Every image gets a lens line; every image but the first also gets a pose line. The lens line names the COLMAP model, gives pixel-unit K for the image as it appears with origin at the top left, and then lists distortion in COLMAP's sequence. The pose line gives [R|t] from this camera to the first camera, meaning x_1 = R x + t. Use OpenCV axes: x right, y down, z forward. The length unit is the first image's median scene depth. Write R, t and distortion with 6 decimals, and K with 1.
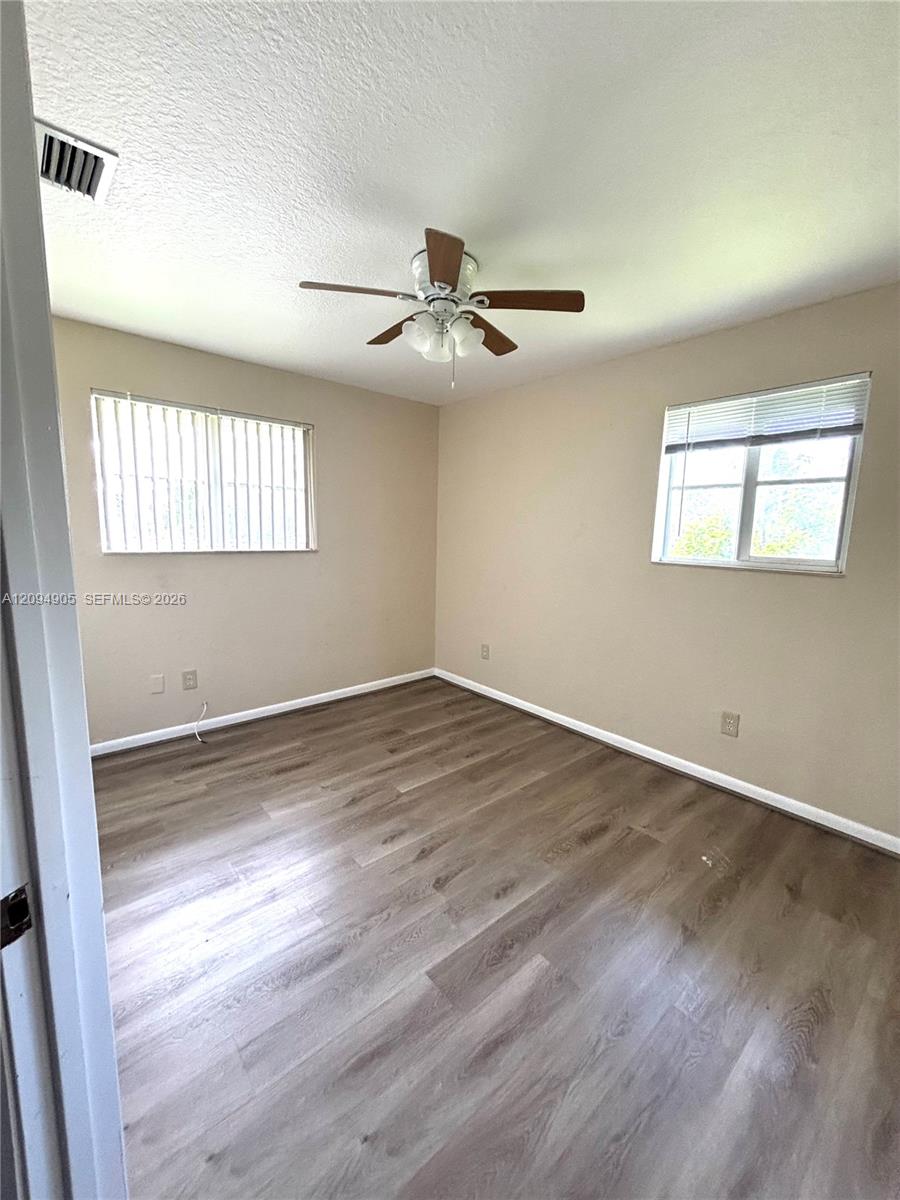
lens RADIAL K [[482.8, 0, 449.6], [0, 482.8, 597.9], [0, 0, 1]] dist [0.002520, -0.001408]
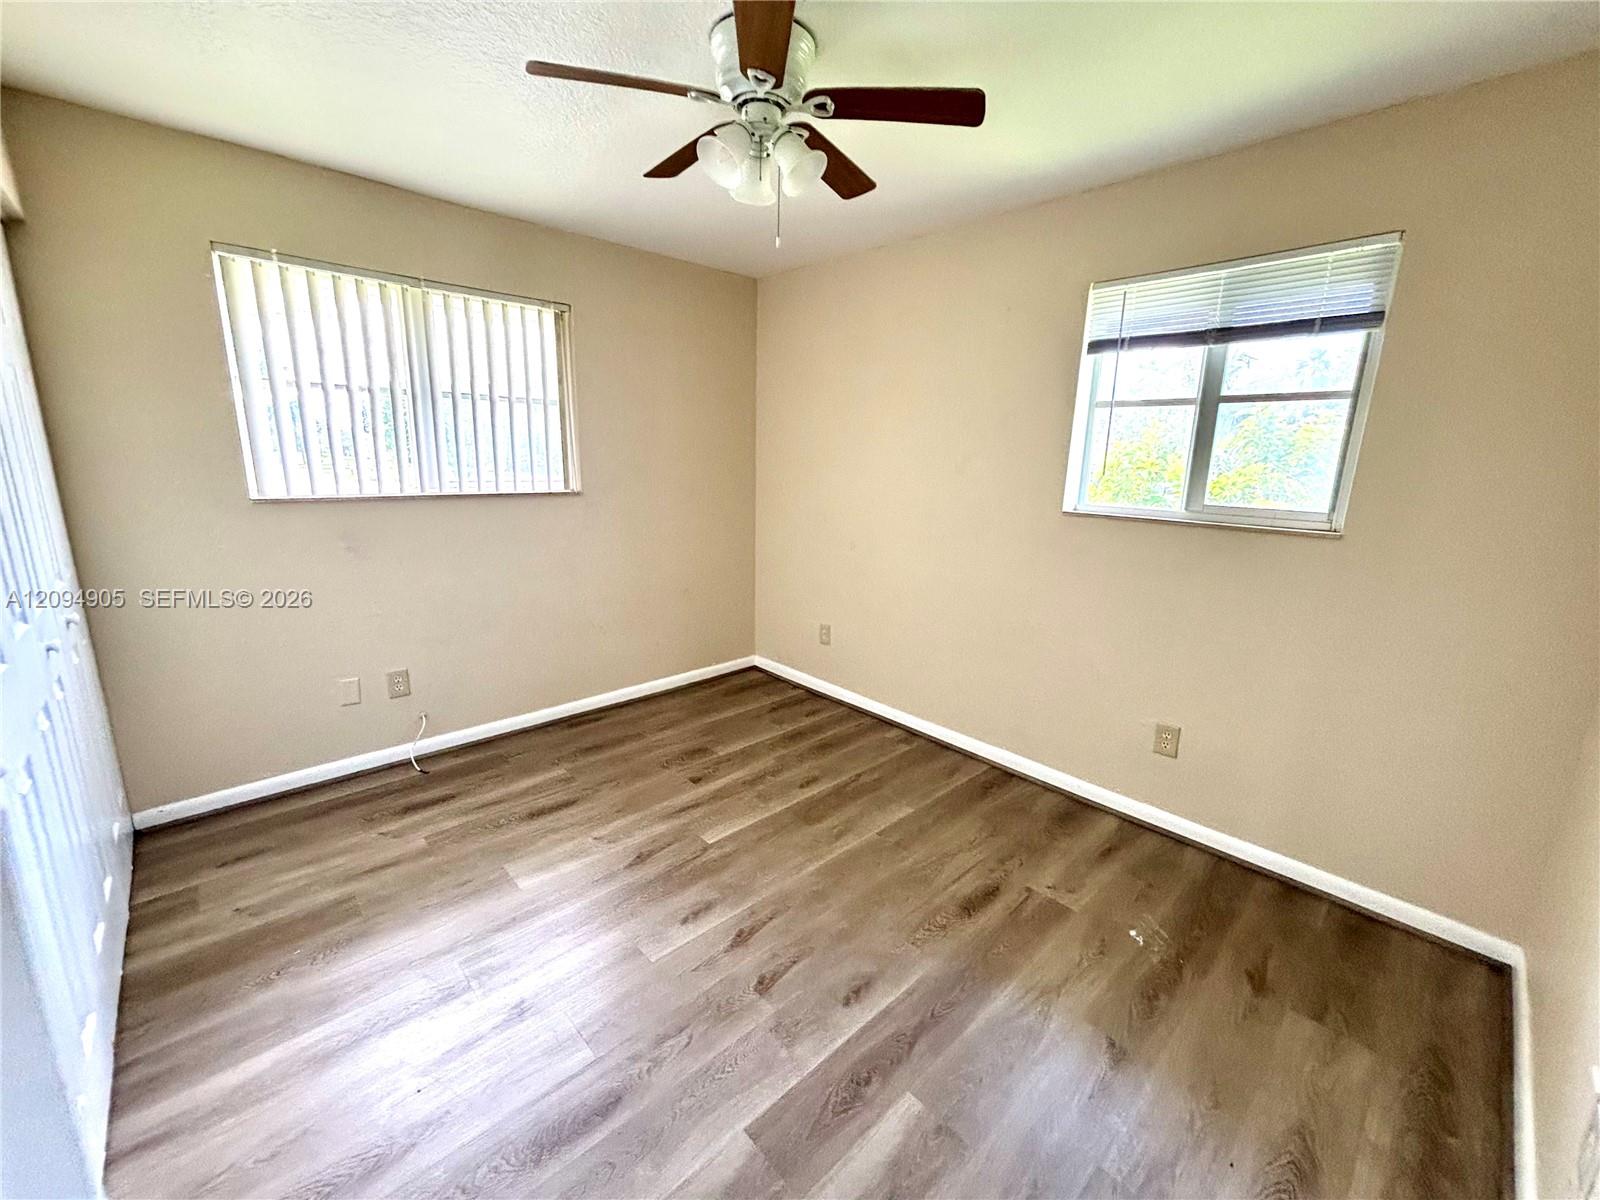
lens RADIAL K [[643.8, 0, 802.3], [0, 643.8, 596.7], [0, 0, 1]] dist [0.002520, -0.001408]
pose [[0.999088, -0.007311, 0.042062, -0.000129], [0.004067, 0.997047, 0.076686, -0.028844], [-0.042498, -0.076445, 0.996168, 0.087728]]
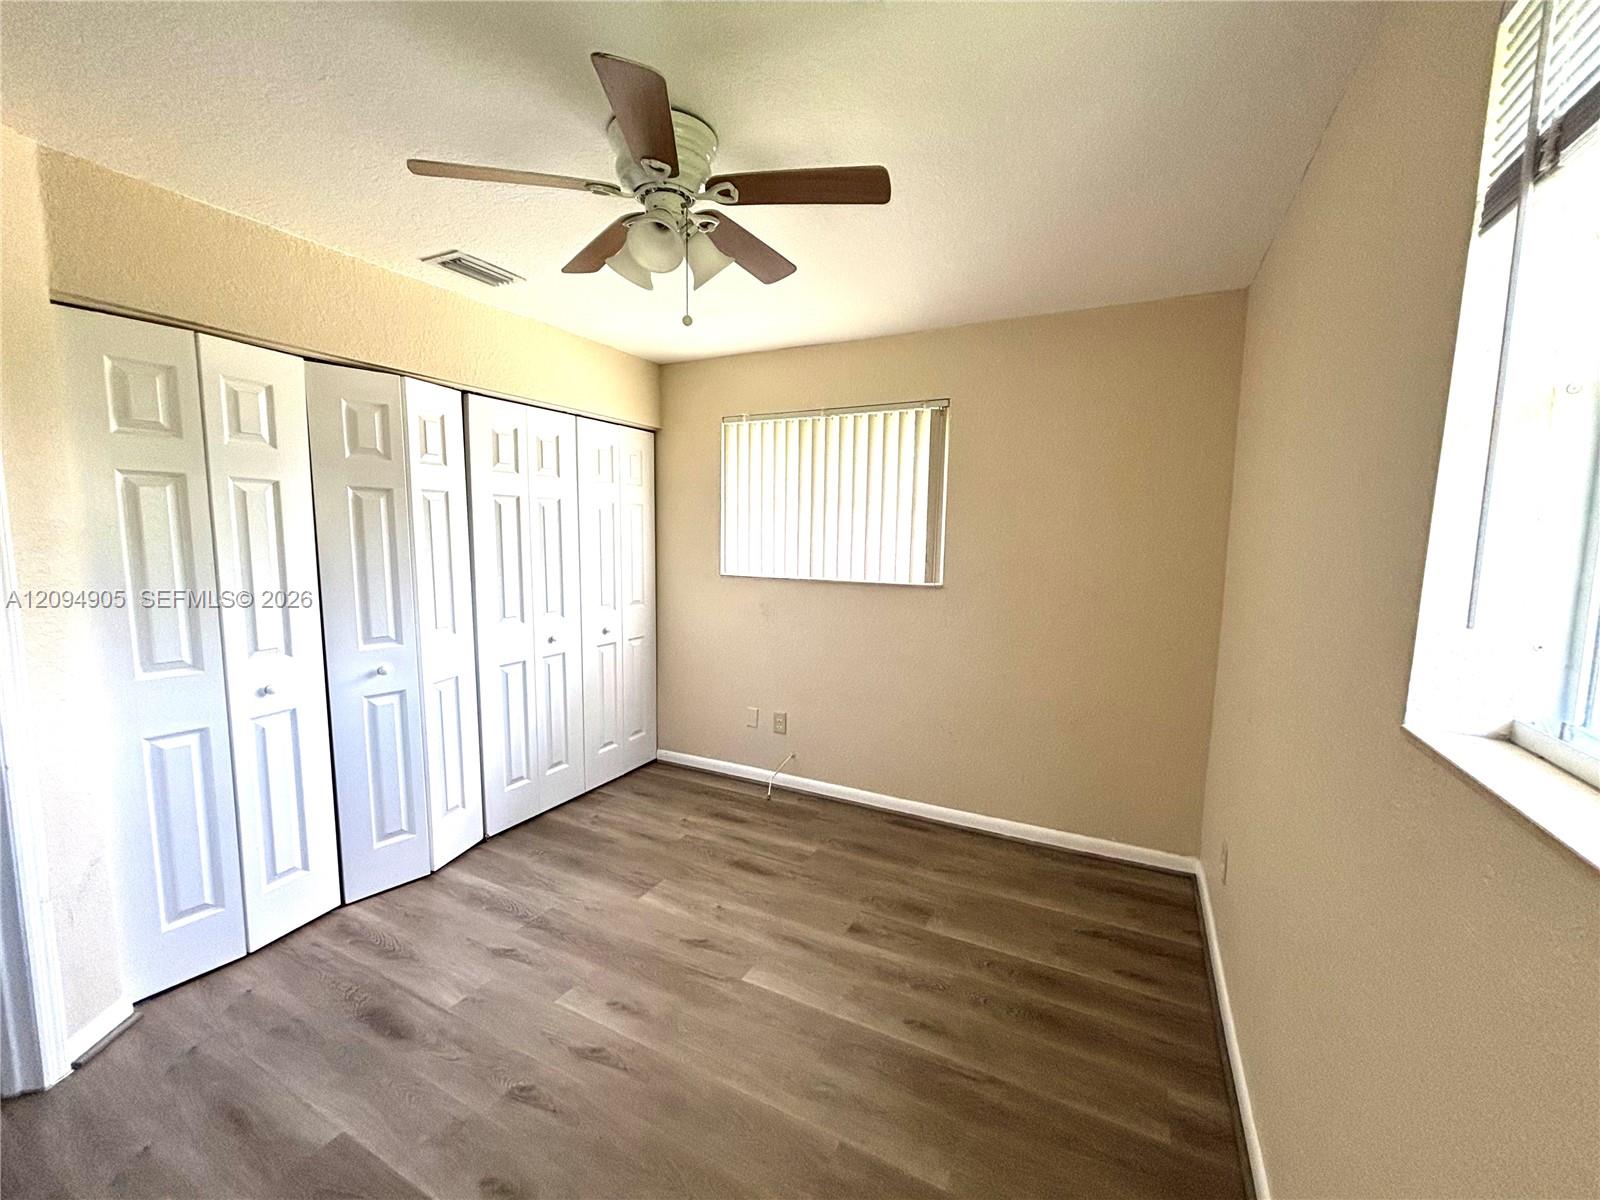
lens RADIAL K [[643.8, 0, 796.3], [0, 643.8, 598.8], [0, 0, 1]] dist [0.002520, -0.001408]
pose [[0.371655, 0.083516, -0.924607, 0.678306], [-0.134346, 0.990300, 0.035448, -0.127915], [0.918599, 0.111042, 0.379270, 0.716674]]
